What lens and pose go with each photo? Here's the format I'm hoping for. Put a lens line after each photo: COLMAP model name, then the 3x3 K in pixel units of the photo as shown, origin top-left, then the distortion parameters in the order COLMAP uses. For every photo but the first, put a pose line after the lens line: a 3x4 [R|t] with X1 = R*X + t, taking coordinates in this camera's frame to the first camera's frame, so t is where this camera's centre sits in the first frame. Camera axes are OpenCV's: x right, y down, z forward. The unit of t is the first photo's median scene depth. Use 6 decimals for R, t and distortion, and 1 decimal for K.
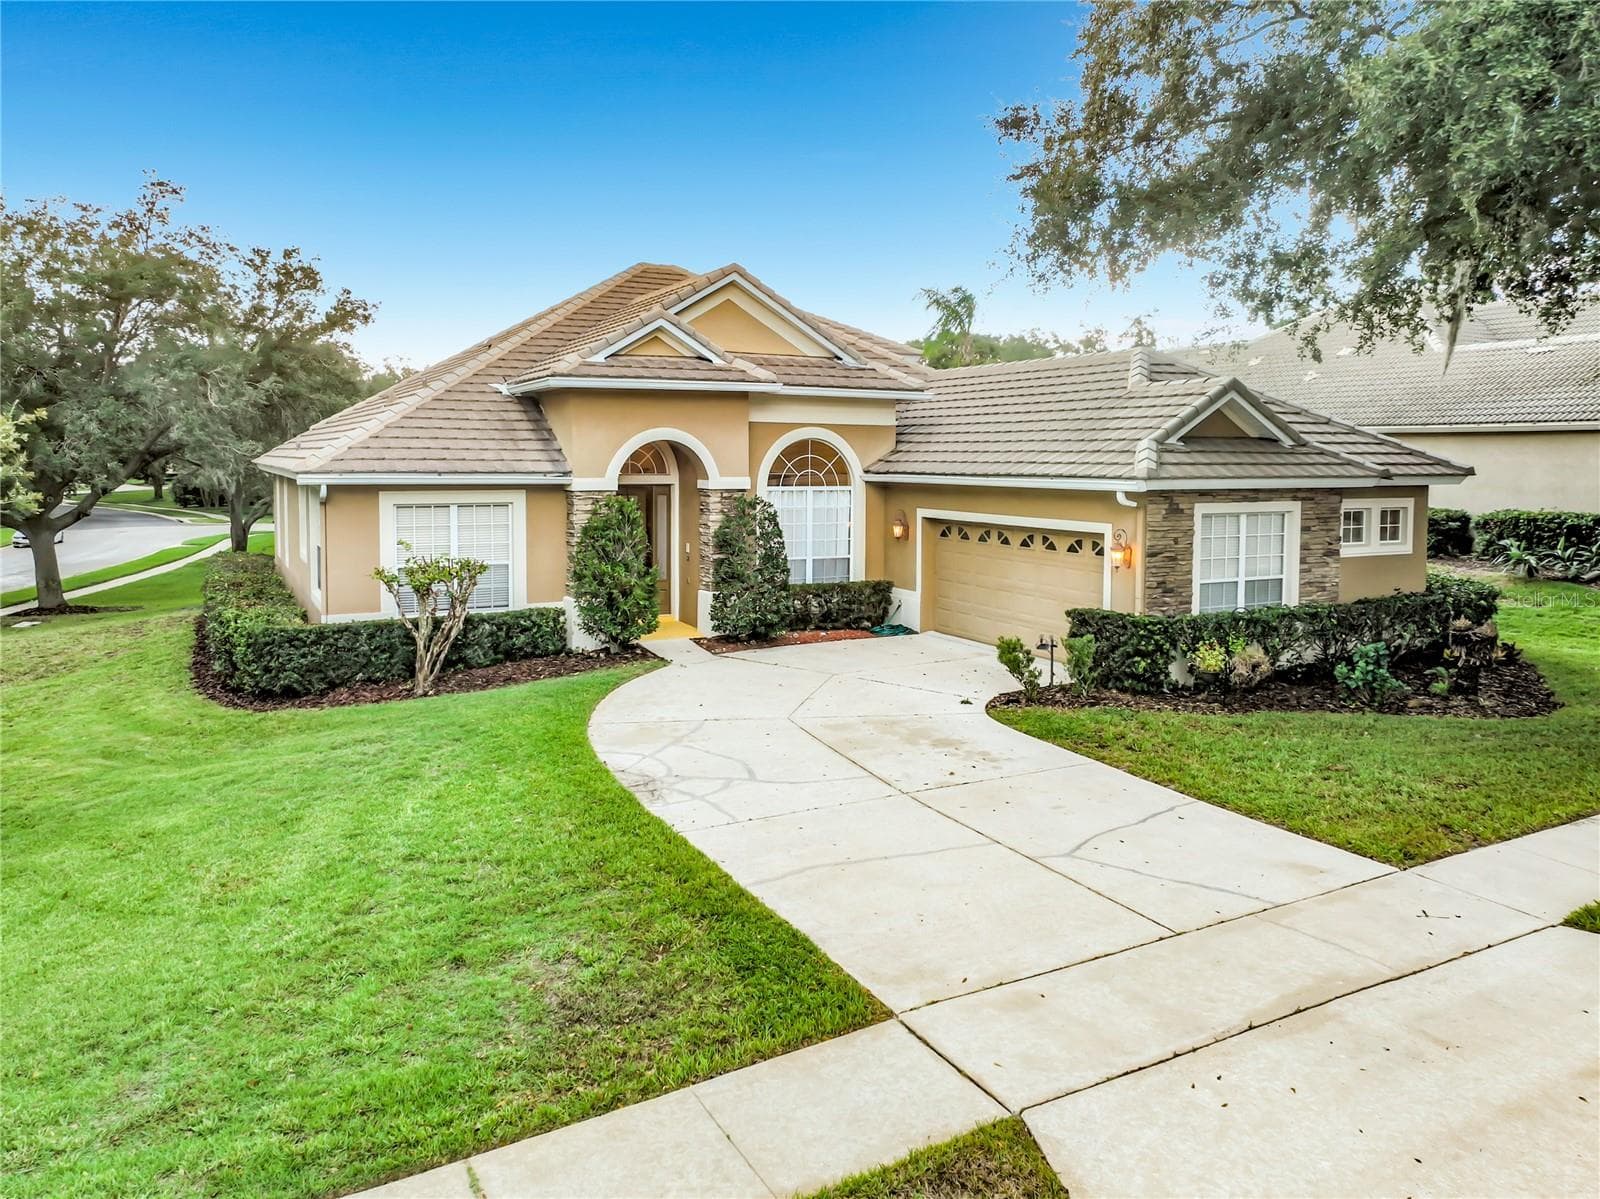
lens RADIAL K [[1161.3, 0, 807.3], [0, 1161.3, 522.7], [0, 0, 1]] dist [0.008721, -0.002811]
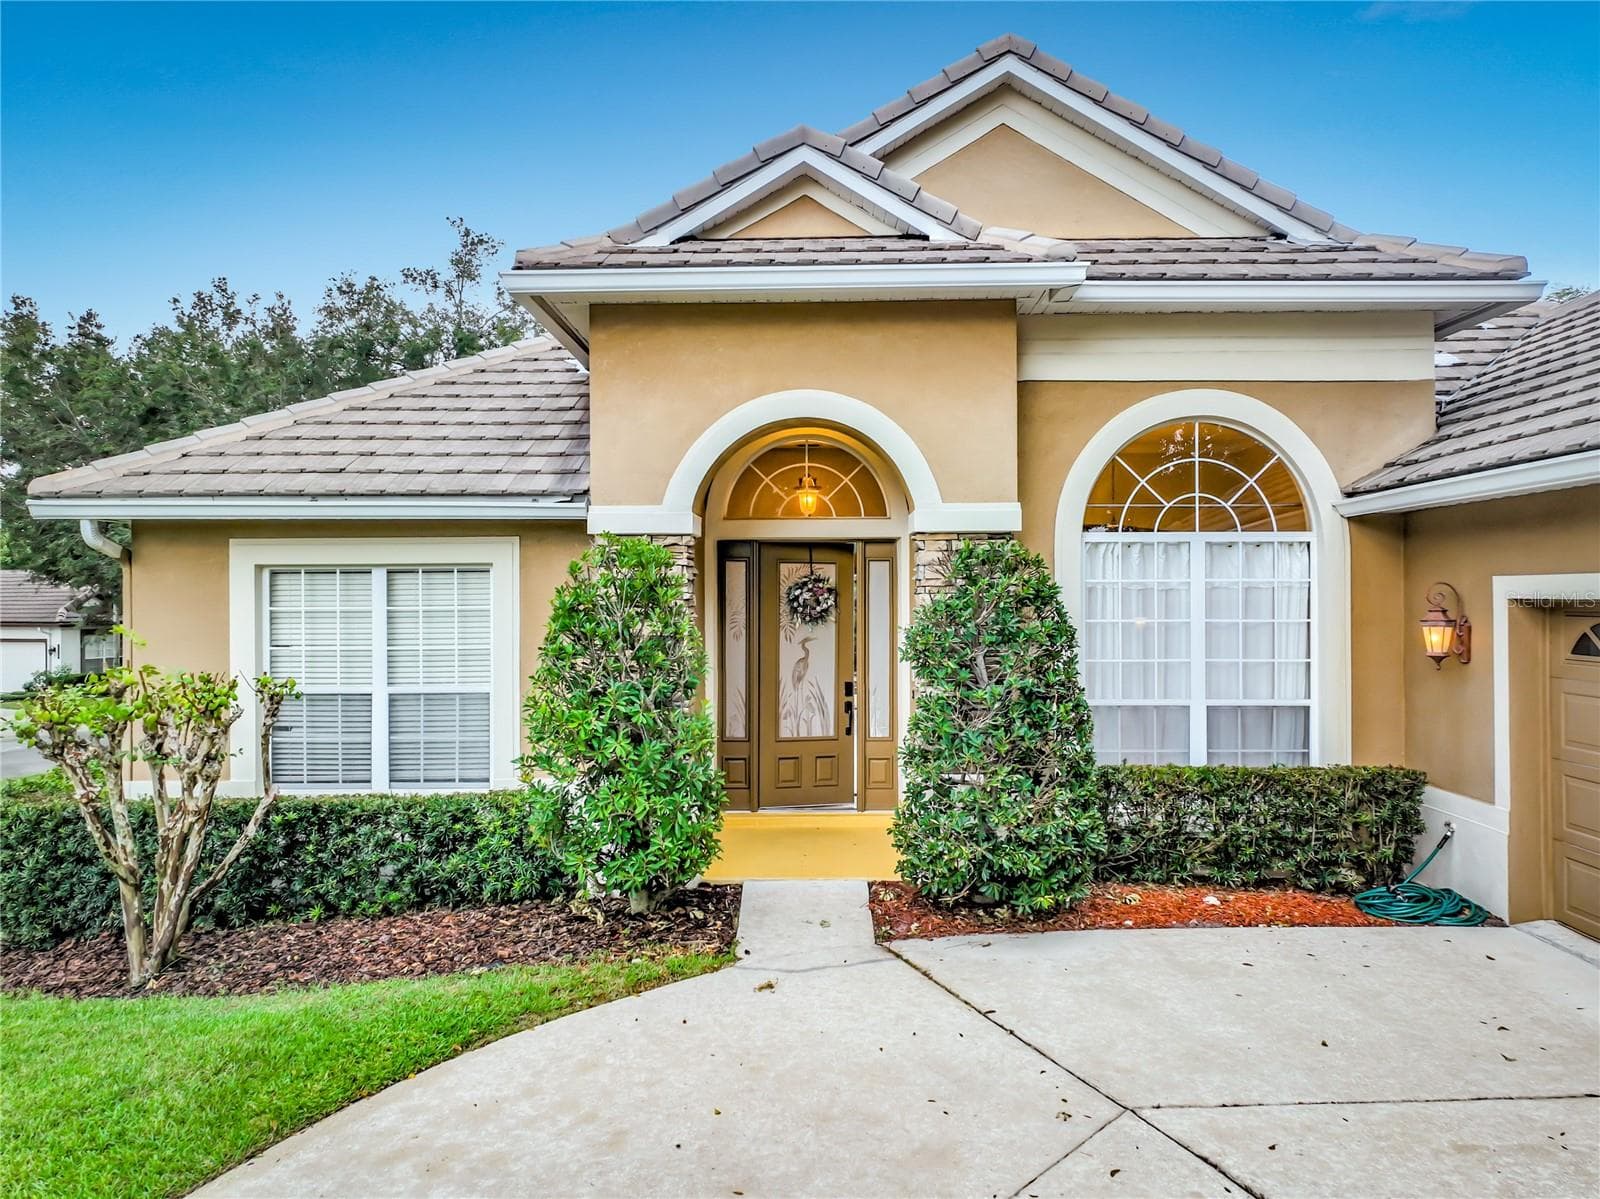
lens RADIAL K [[1129.3, 0, 807.3], [0, 1129.3, 598.8], [0, 0, 1]] dist [0.008959, 0.001647]
pose [[0.882723, -0.009042, -0.469806, 0.082627], [-0.017424, 0.998497, -0.051956, 0.019598], [0.469570, 0.054049, 0.881239, 0.680010]]
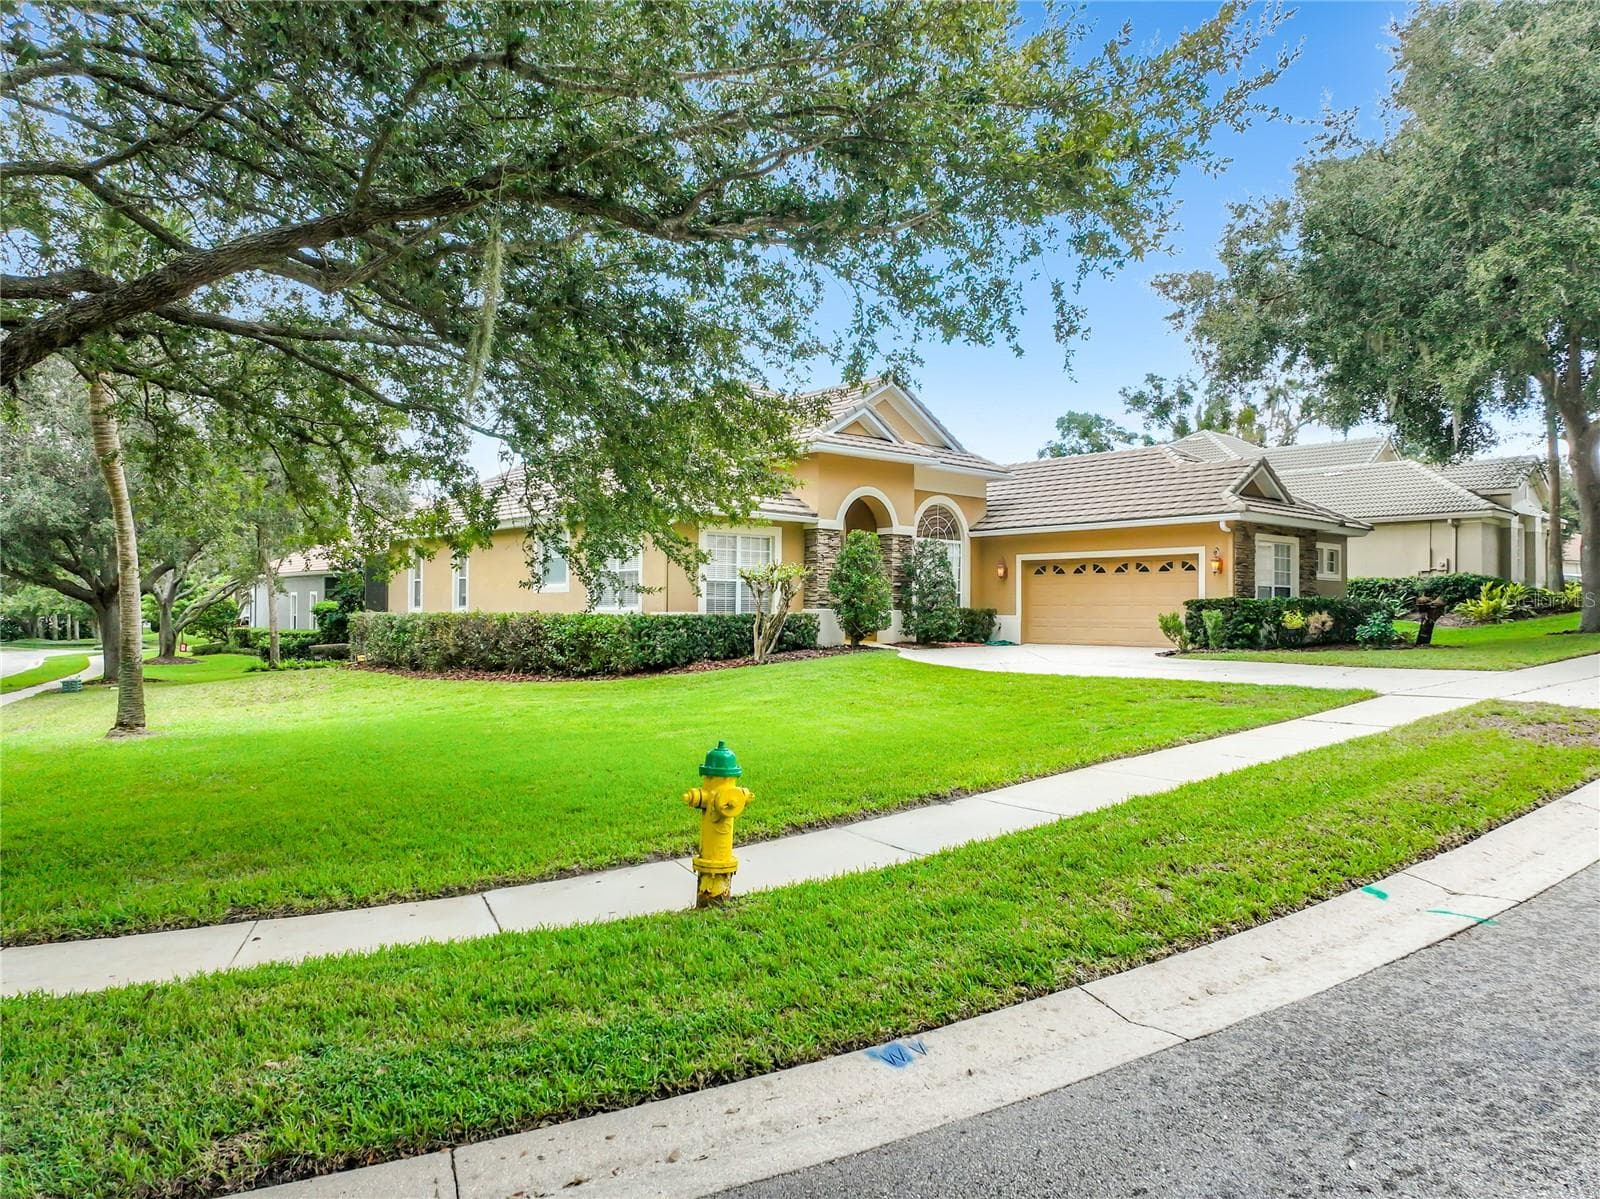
lens RADIAL K [[1129.3, 0, 807.3], [0, 1129.3, 598.8], [0, 0, 1]] dist [0.008959, 0.001647]
pose [[0.967364, 0.004233, 0.253357, -0.570420], [0.014025, 0.997433, -0.070216, 0.153070], [-0.253004, 0.071477, 0.964821, -0.275393]]
